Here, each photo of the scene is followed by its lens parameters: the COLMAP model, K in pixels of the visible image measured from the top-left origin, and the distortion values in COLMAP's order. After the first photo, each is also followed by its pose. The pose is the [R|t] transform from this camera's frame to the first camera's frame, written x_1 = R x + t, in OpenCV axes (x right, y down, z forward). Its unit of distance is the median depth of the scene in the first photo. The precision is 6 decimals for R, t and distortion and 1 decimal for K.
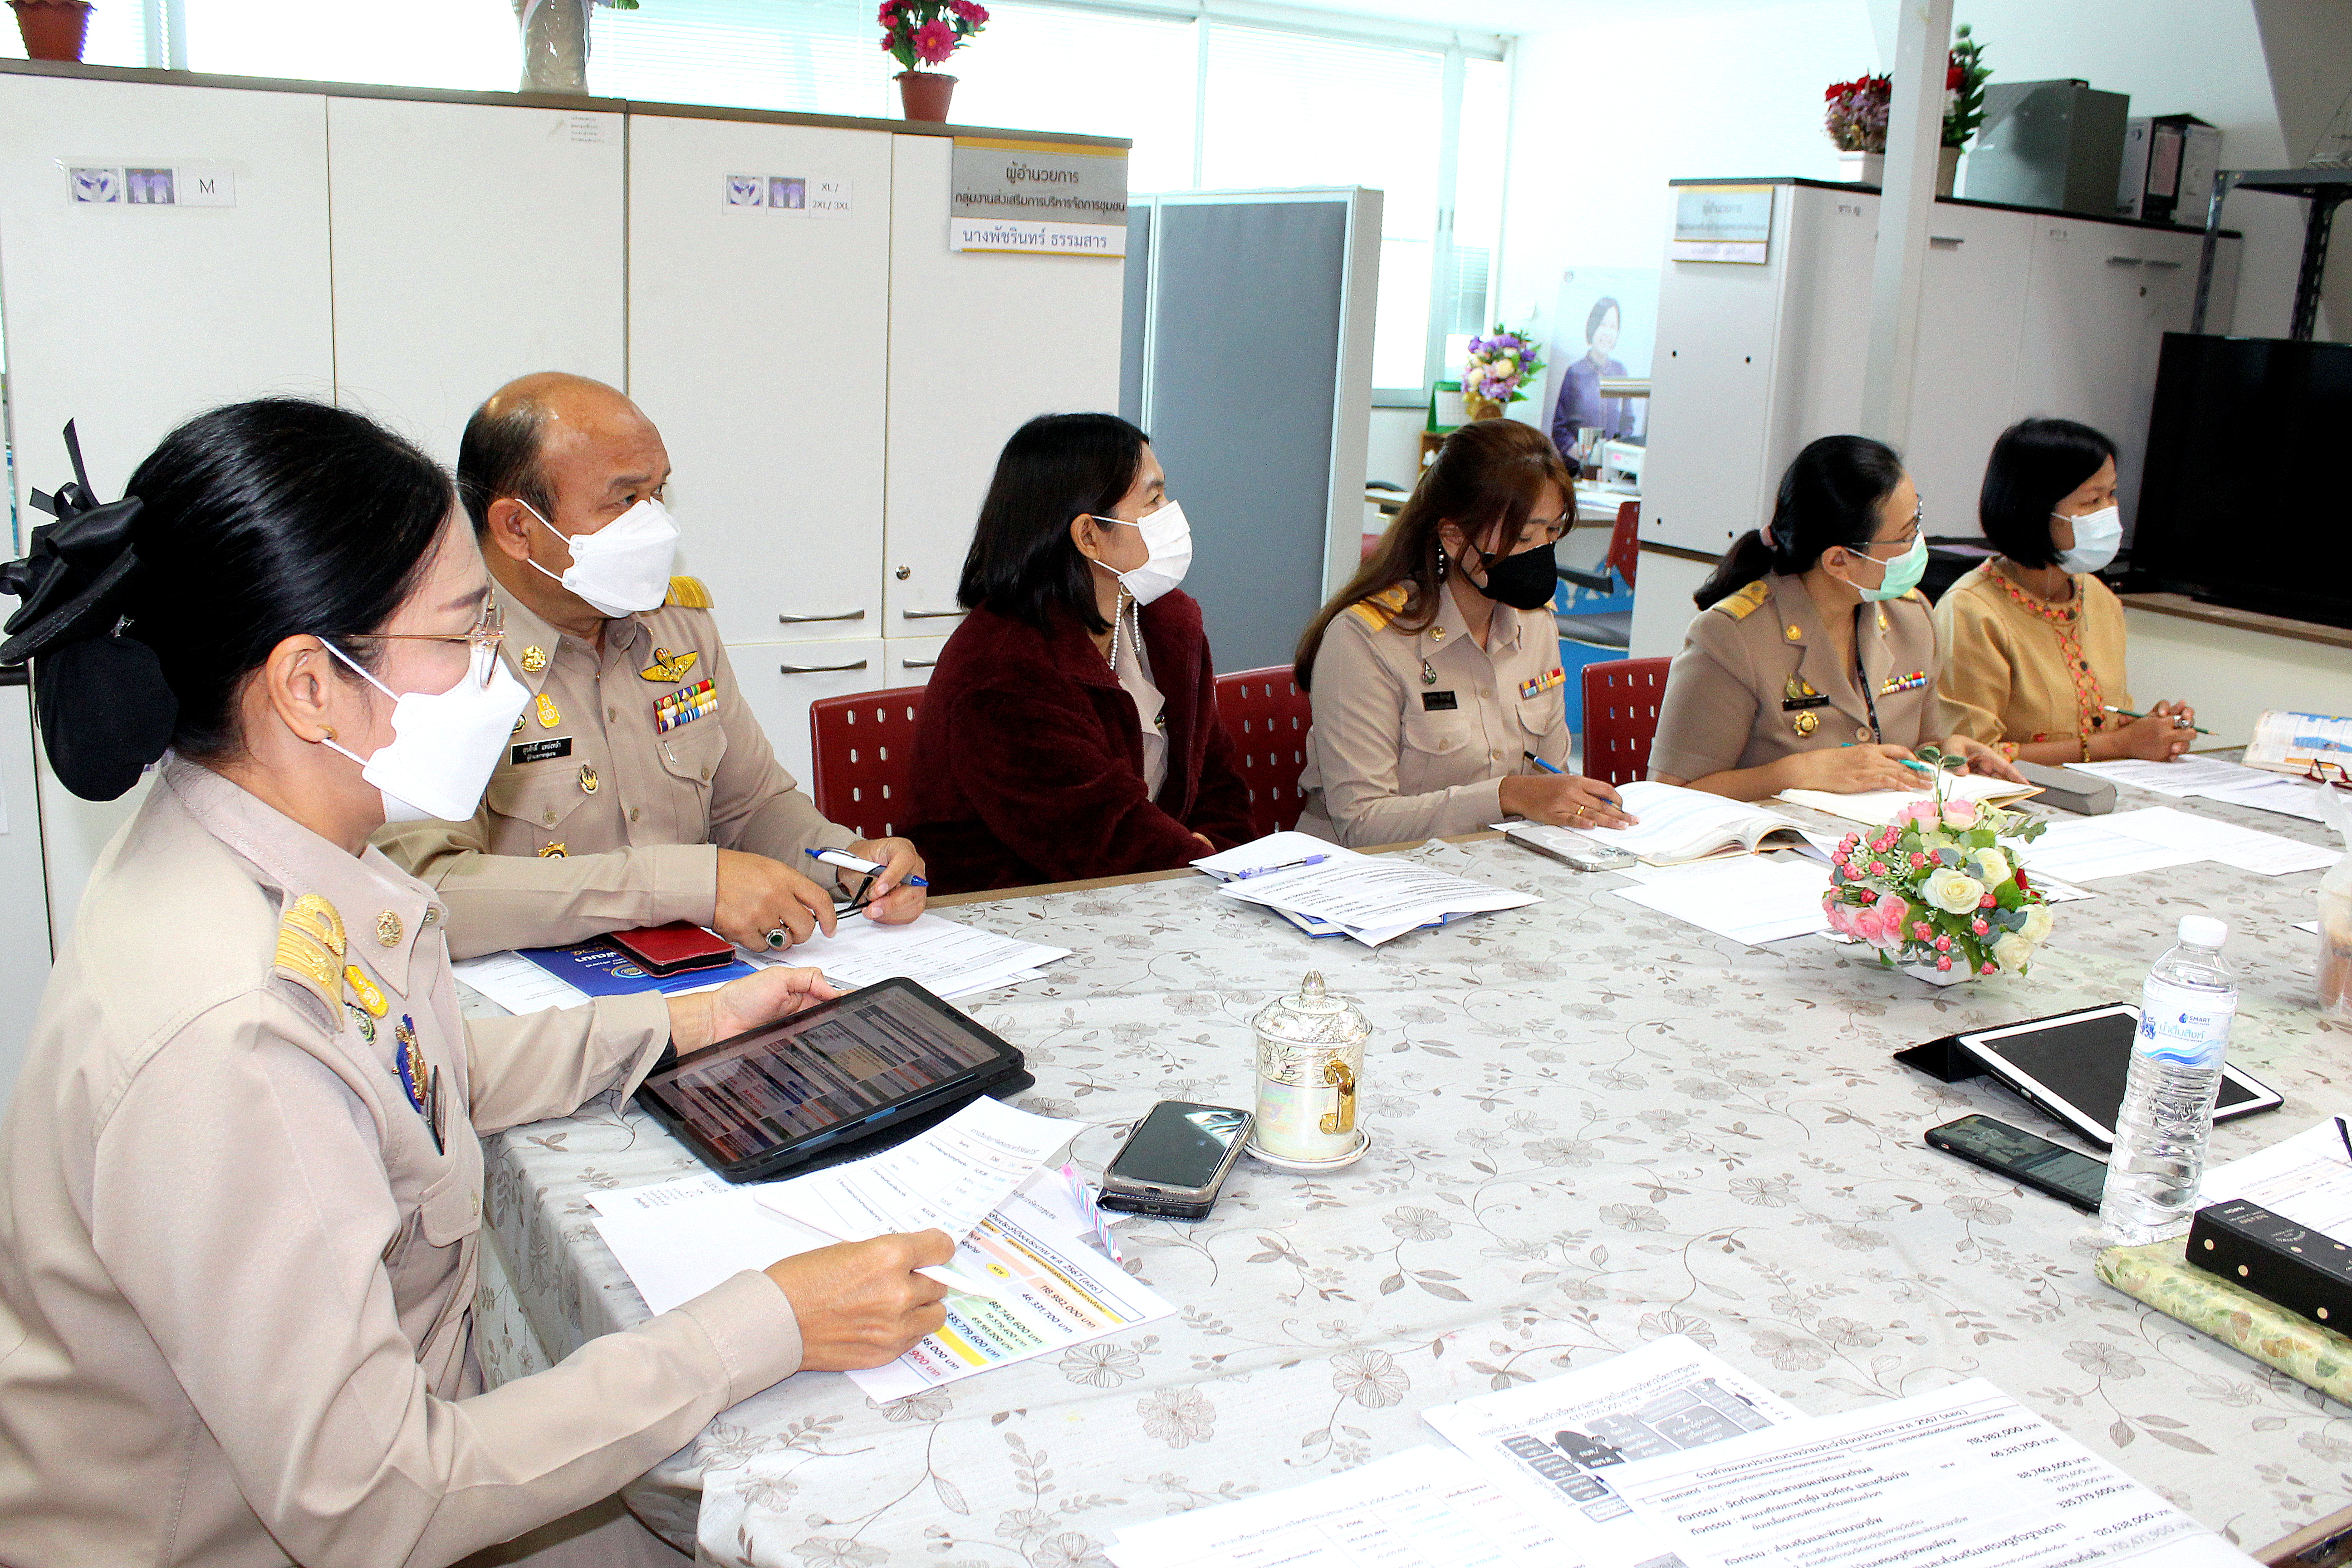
lens RADIAL K [[2034.9, 0, 1175.6], [0, 2034.9, 779.4], [0, 0, 1]] dist [-0.095033, 0.012847]
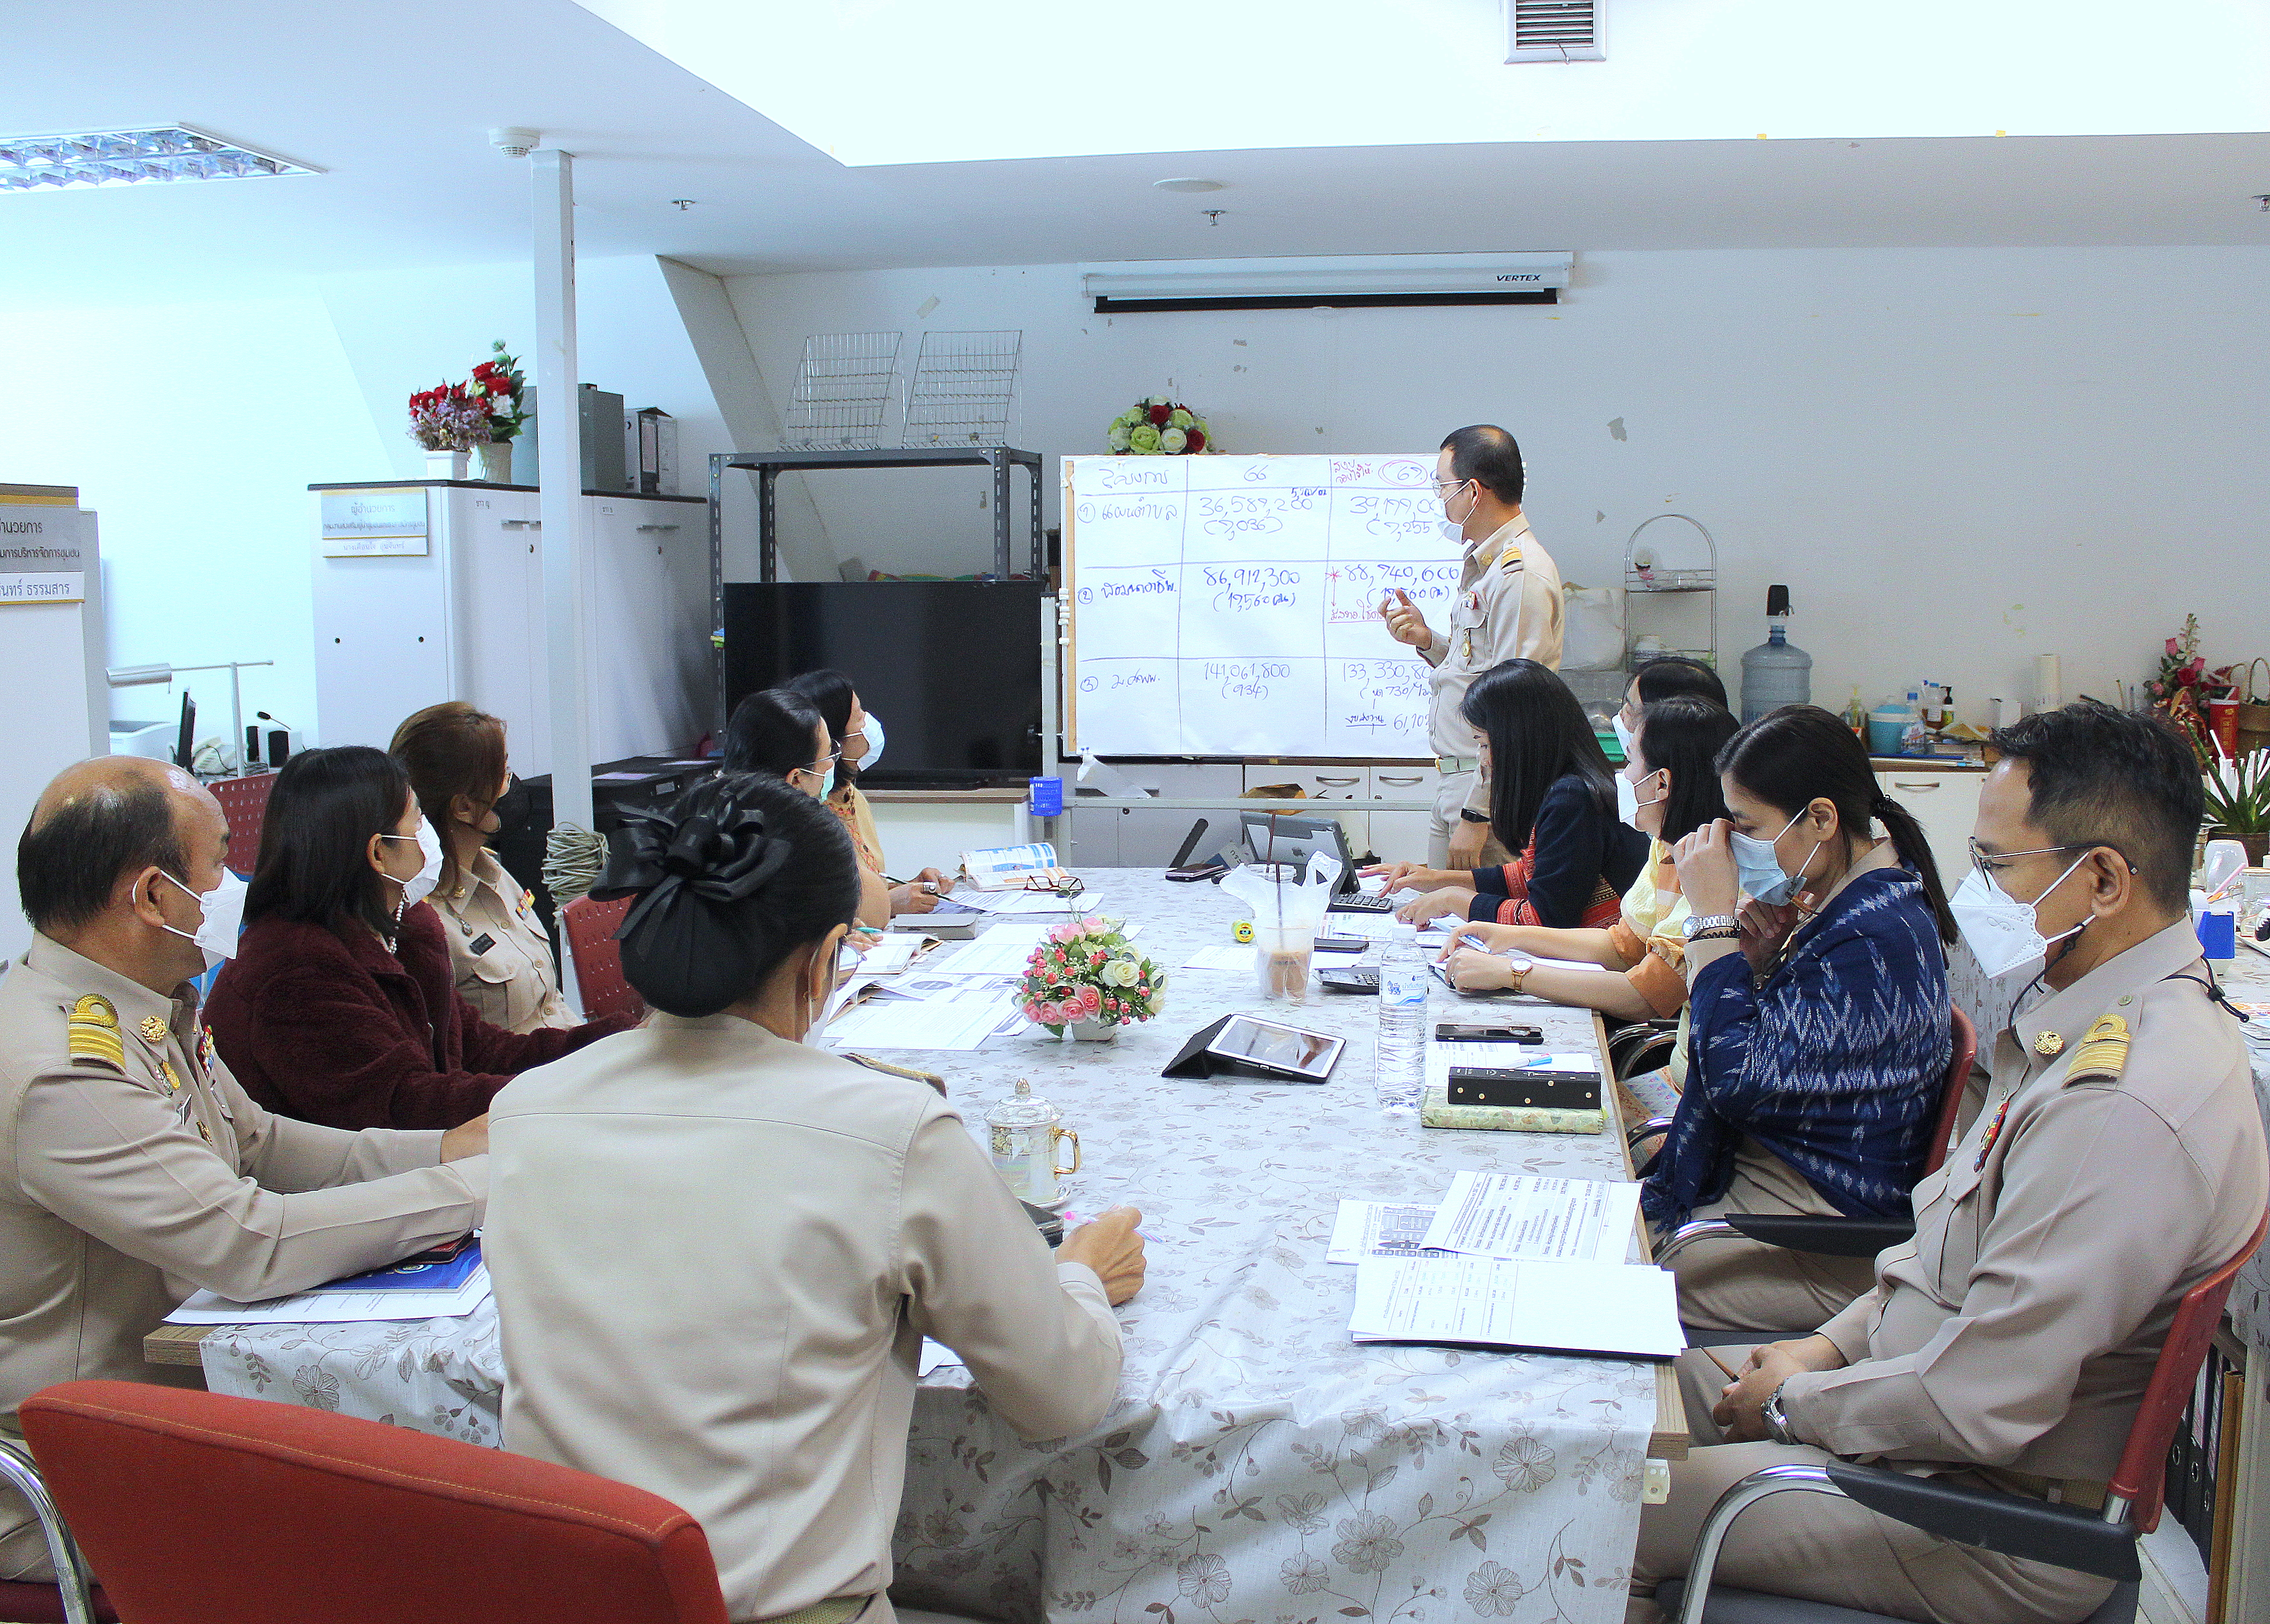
lens RADIAL K [[2045.7, 0, 1133.2], [0, 2045.7, 805.6], [0, 0, 1]] dist [-0.071719, -0.002636]
pose [[0.654215, -0.142903, 0.742686, -0.459446], [0.219526, 0.975590, -0.005659, -0.035829], [-0.723748, 0.166741, 0.669616, -0.048086]]
